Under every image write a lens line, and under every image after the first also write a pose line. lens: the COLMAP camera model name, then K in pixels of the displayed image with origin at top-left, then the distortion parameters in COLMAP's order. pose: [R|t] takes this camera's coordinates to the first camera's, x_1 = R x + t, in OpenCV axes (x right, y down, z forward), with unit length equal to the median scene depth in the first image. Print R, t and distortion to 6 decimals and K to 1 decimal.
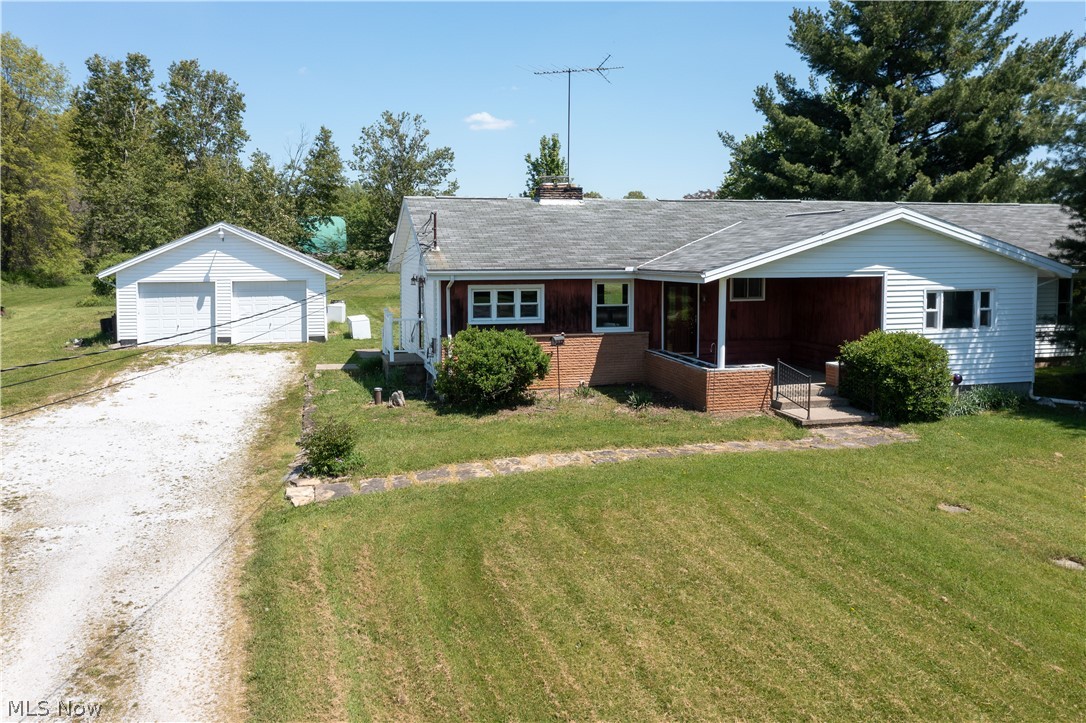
lens RADIAL K [[883.2, 0, 537.7], [0, 883.2, 321.3], [0, 0, 1]] dist [-0.014574, -0.001023]
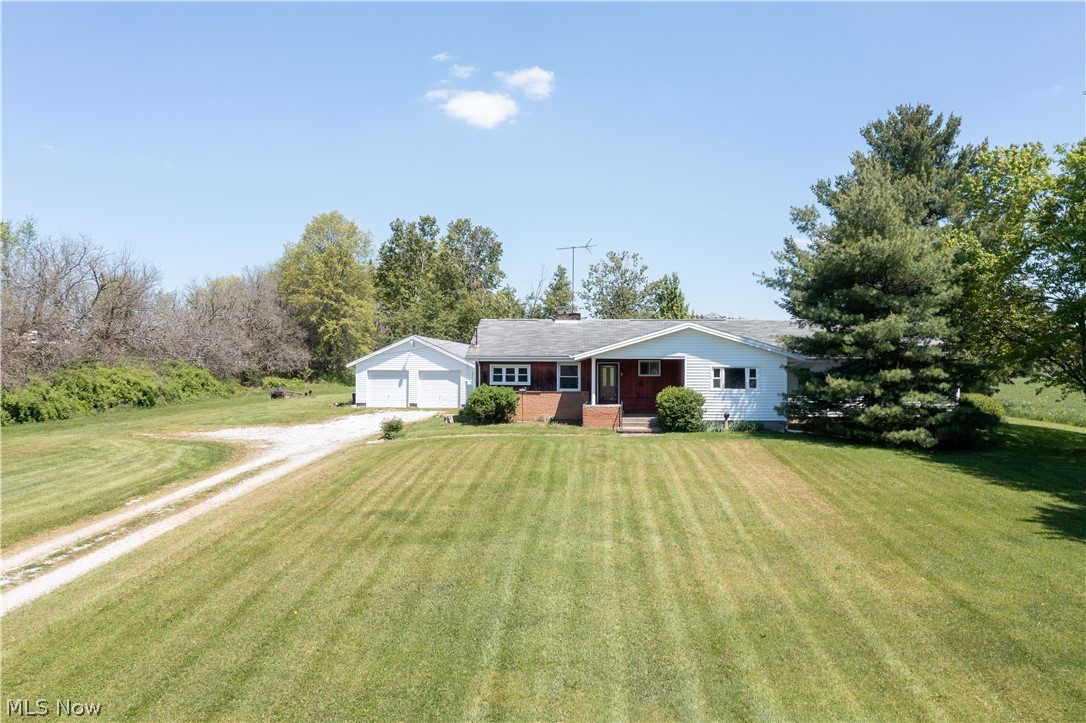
lens RADIAL K [[883.2, 0, 546.4], [0, 883.2, 360.1], [0, 0, 1]] dist [-0.014574, -0.001023]
pose [[0.945086, 0.003583, -0.326801, 0.620492], [-0.034709, 0.995385, -0.089462, 0.109896], [0.324973, 0.095892, 0.940849, -0.728760]]
